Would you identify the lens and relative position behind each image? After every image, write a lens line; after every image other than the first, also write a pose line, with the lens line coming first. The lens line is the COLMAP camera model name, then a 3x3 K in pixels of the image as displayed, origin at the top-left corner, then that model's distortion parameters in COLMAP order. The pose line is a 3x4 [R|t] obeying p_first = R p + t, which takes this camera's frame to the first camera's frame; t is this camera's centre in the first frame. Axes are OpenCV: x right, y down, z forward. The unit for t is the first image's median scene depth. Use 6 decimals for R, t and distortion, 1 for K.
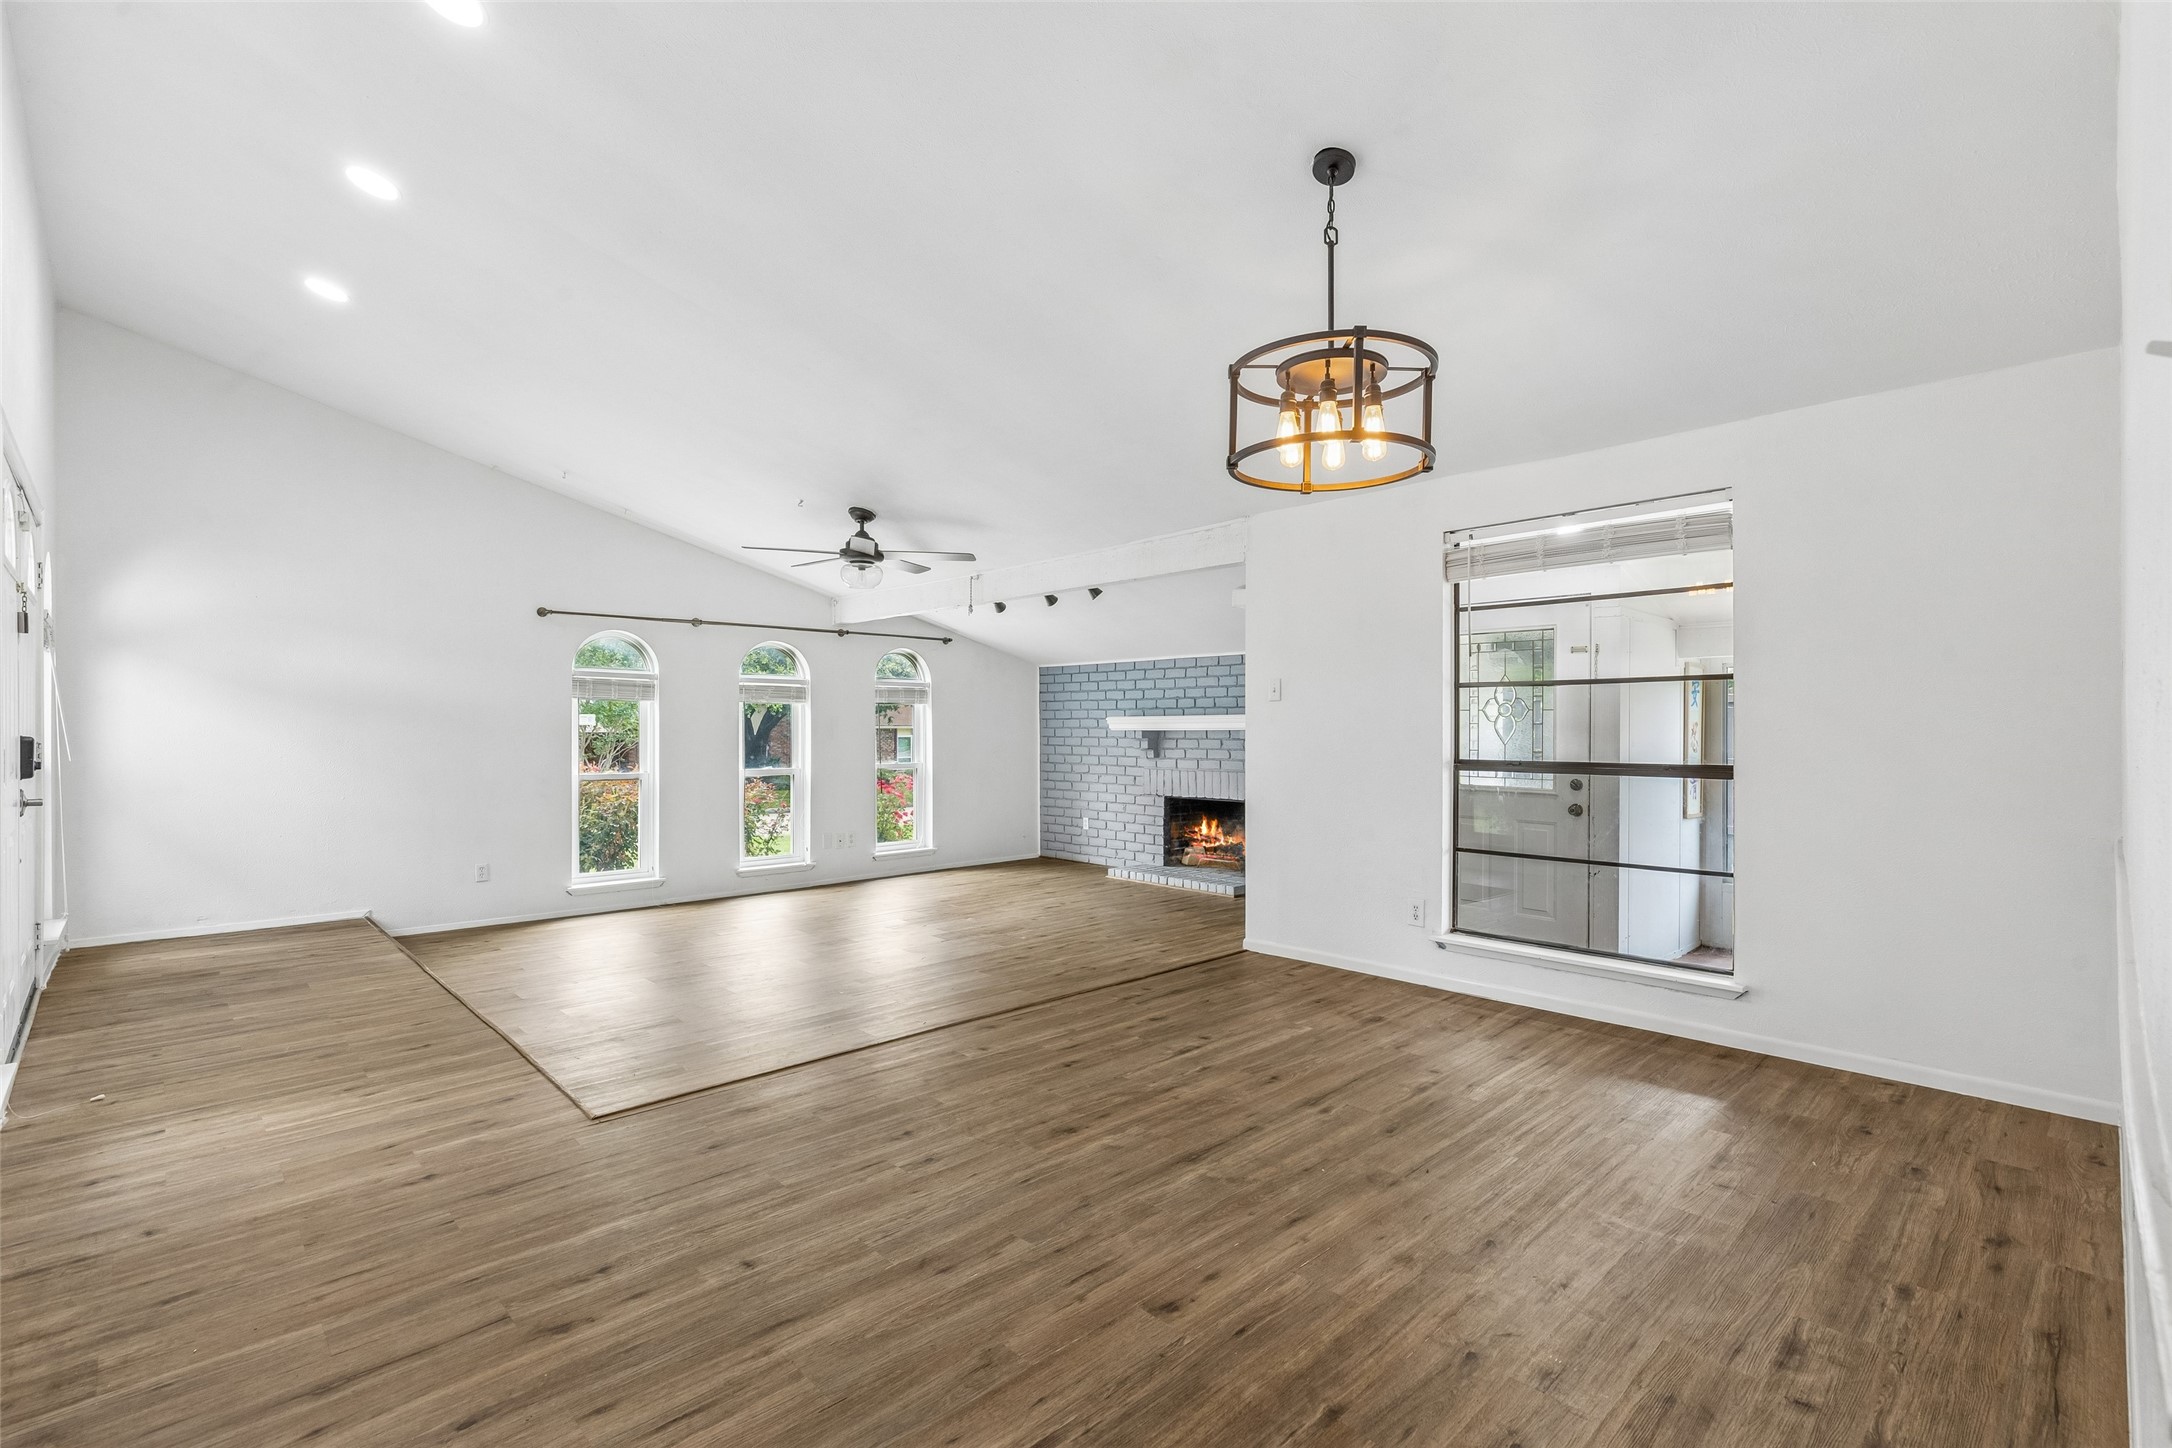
lens RADIAL K [[985.9, 0, 1083.0], [0, 985.9, 727.3], [0, 0, 1]] dist [0.006395, -0.000213]
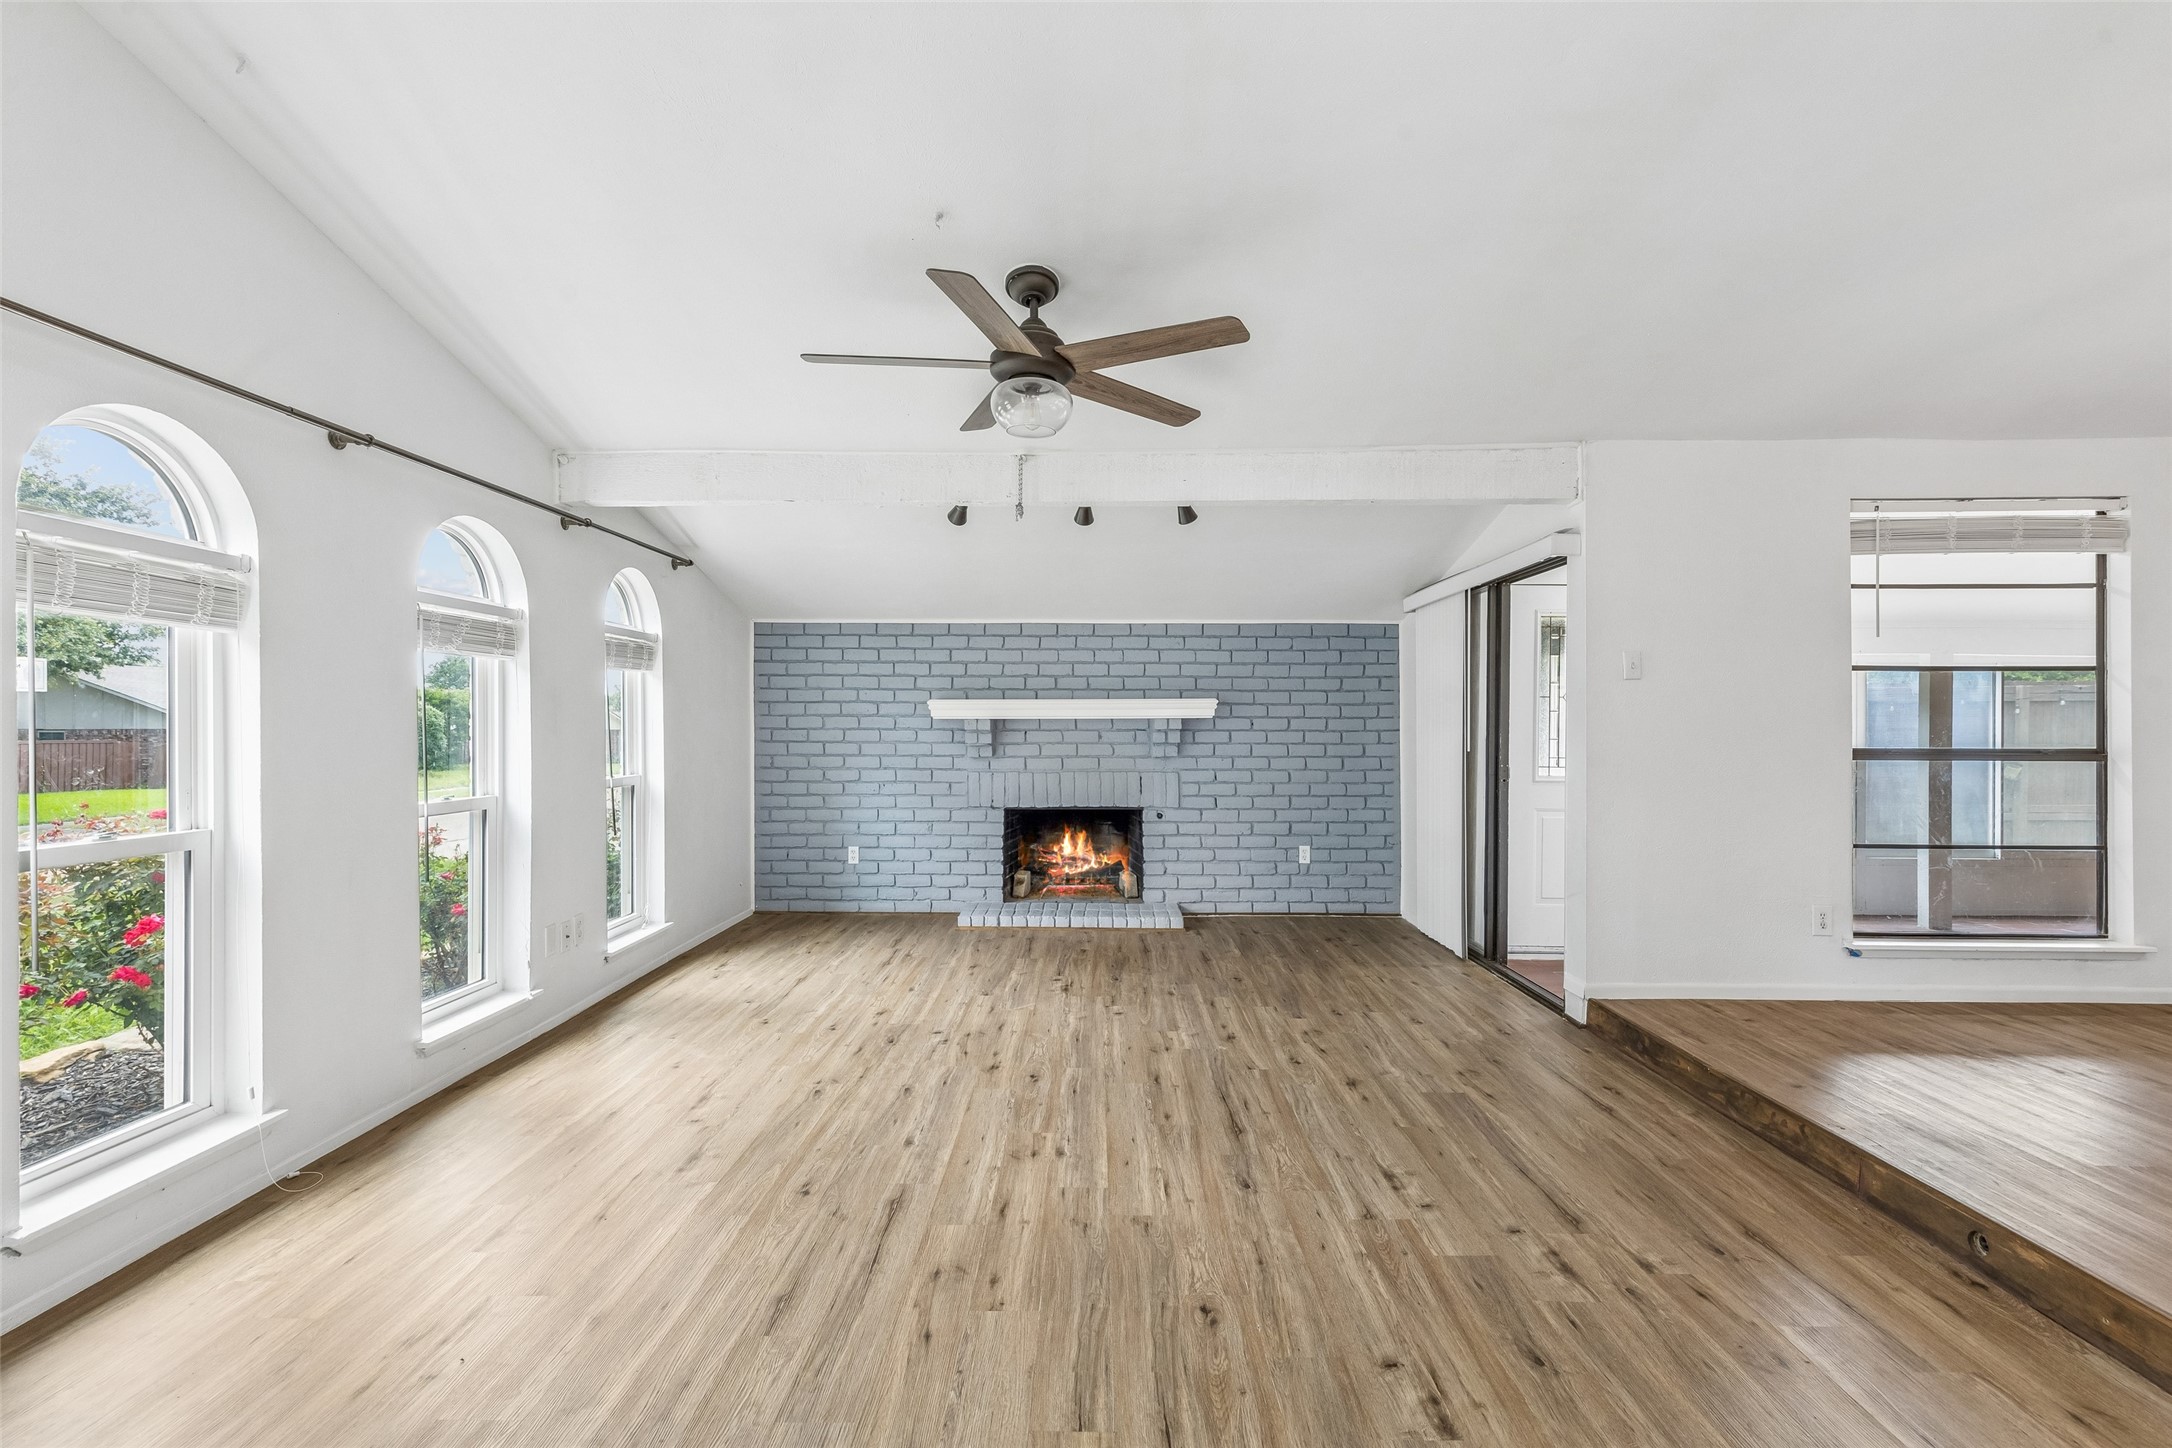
lens RADIAL K [[985.9, 0, 1083.0], [0, 985.9, 727.3], [0, 0, 1]] dist [0.006395, -0.000213]
pose [[0.707889, -0.003614, 0.706314, -0.403969], [-0.001932, 0.999973, 0.007054, 0.003978], [-0.706321, -0.006358, 0.707863, 0.441092]]
